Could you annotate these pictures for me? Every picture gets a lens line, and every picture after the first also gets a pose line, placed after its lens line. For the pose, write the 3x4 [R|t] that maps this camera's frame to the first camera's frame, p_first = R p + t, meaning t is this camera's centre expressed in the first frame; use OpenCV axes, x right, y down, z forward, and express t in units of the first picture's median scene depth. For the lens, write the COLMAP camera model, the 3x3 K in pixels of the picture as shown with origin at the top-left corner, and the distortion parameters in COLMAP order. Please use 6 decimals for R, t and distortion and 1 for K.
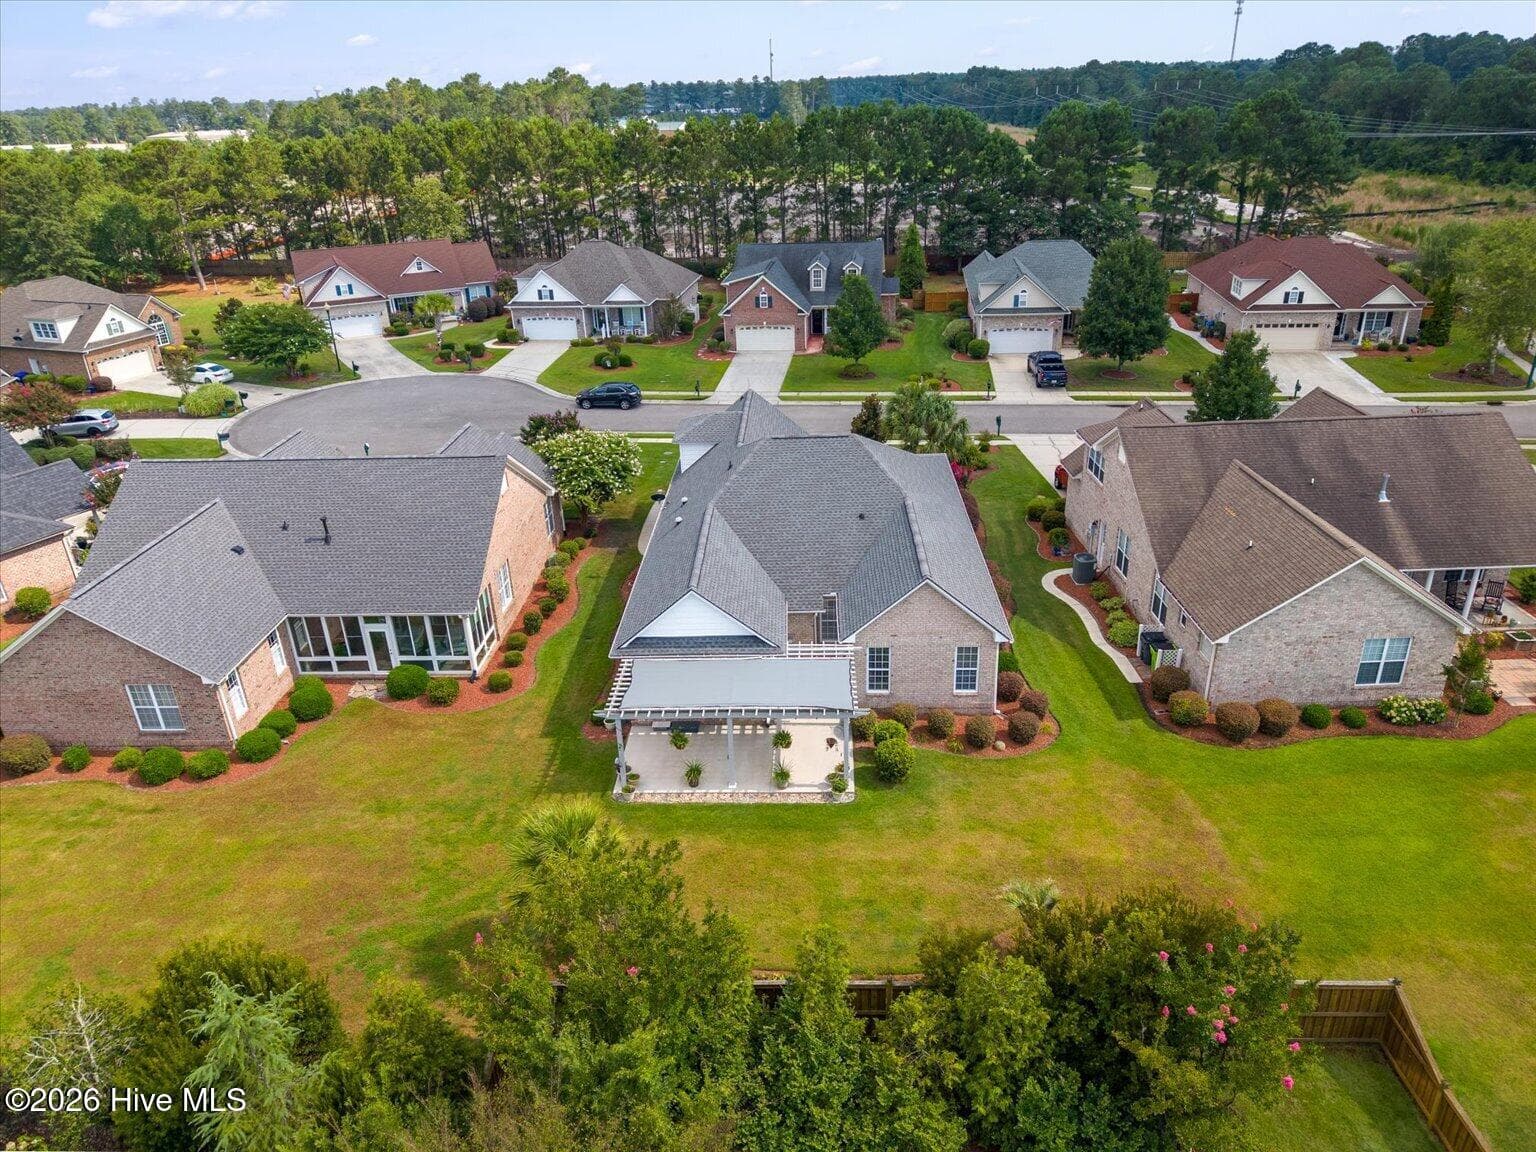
lens RADIAL K [[1016.8, 0, 770.3], [0, 1016.8, 572.1], [0, 0, 1]] dist [0.012974, -0.010788]
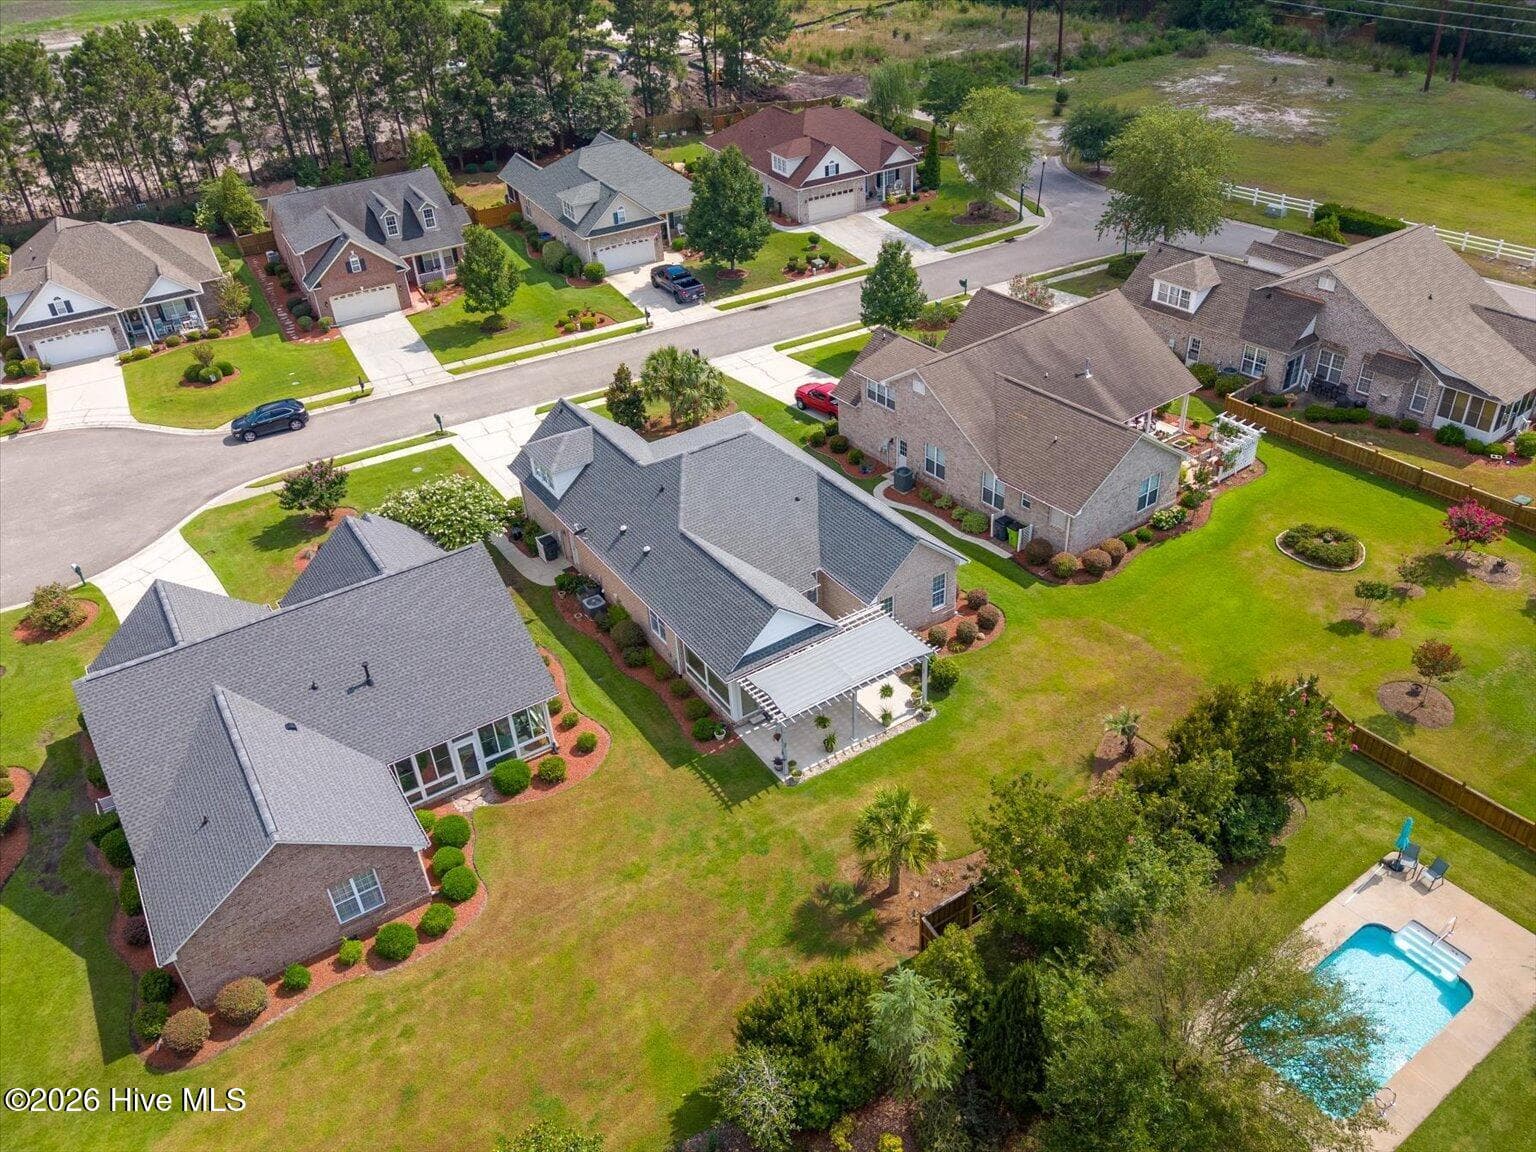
lens RADIAL K [[1144.7, 0, 756.6], [0, 1144.7, 576.0], [0, 0, 1]] dist [0.025565, -0.021260]
pose [[0.822368, -0.330849, 0.462870, -0.600762], [0.267257, 0.942835, 0.199089, -0.248559], [-0.502279, -0.040020, 0.863779, -0.150299]]
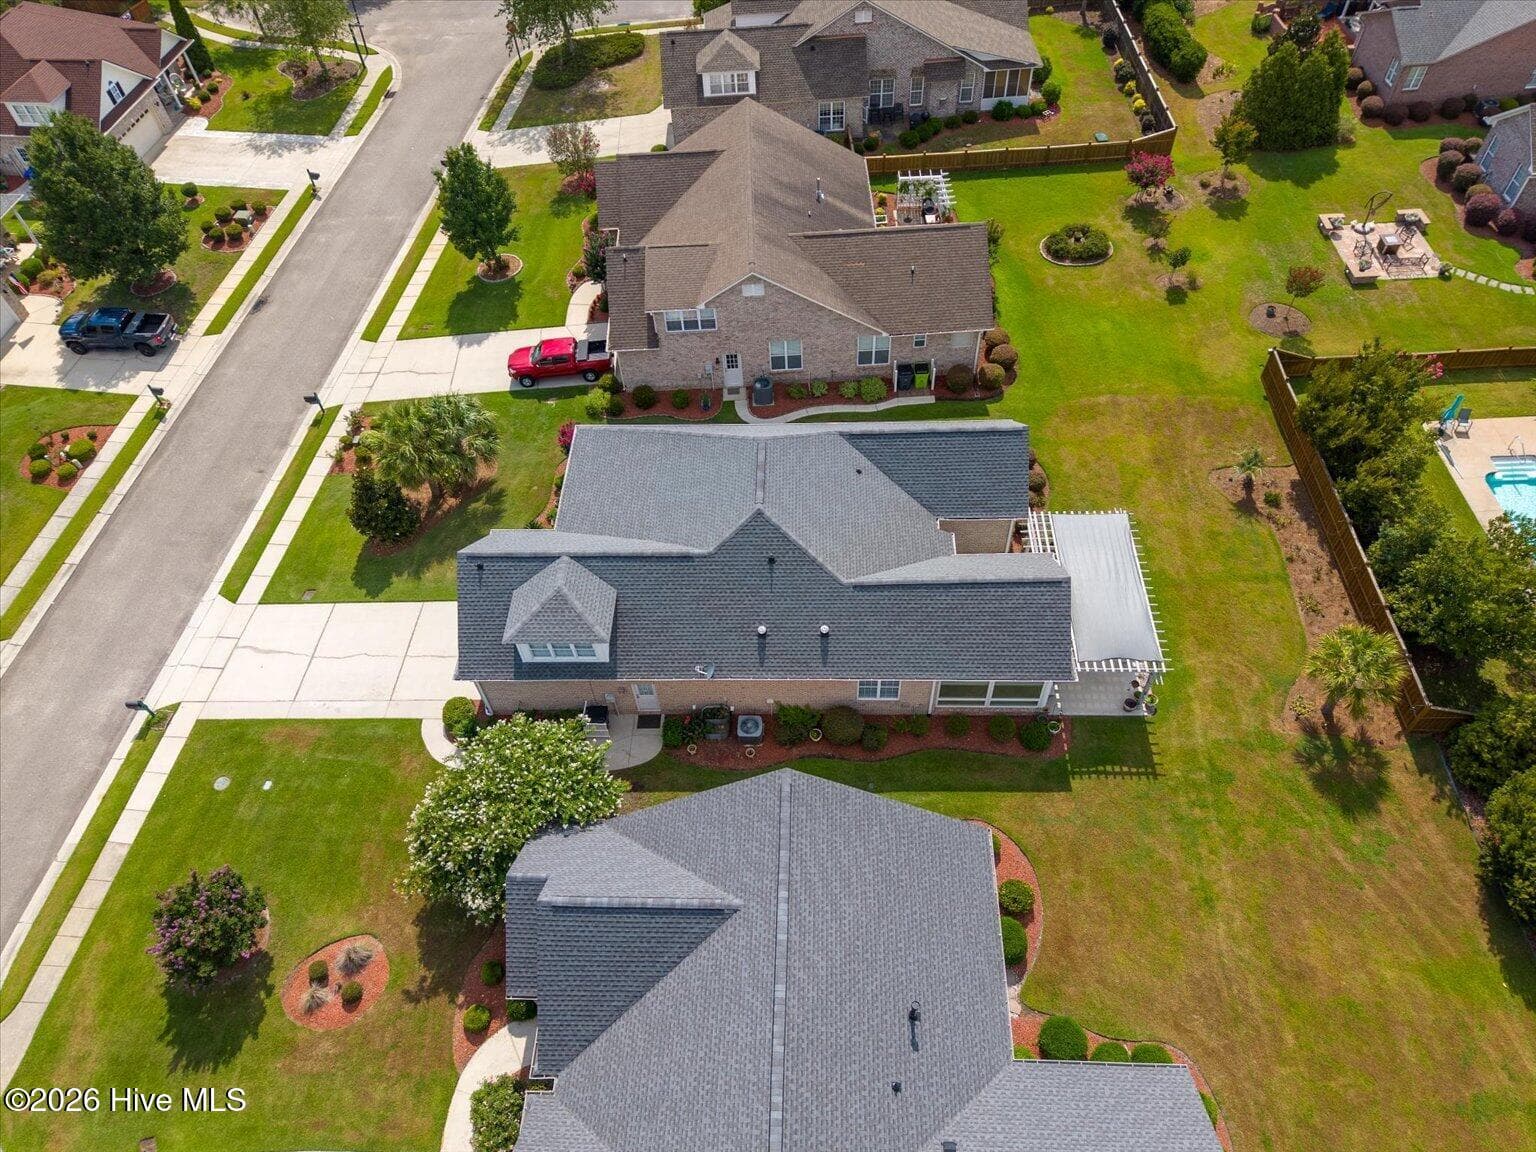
lens RADIAL K [[1016.8, 0, 770.4], [0, 1016.8, 577.3], [0, 0, 1]] dist [0.012974, -0.010788]
pose [[0.003689, -0.763493, 0.645806, -0.650569], [0.473608, 0.570121, 0.671310, -0.719234], [-0.880728, 0.303383, 0.363700, 0.726729]]
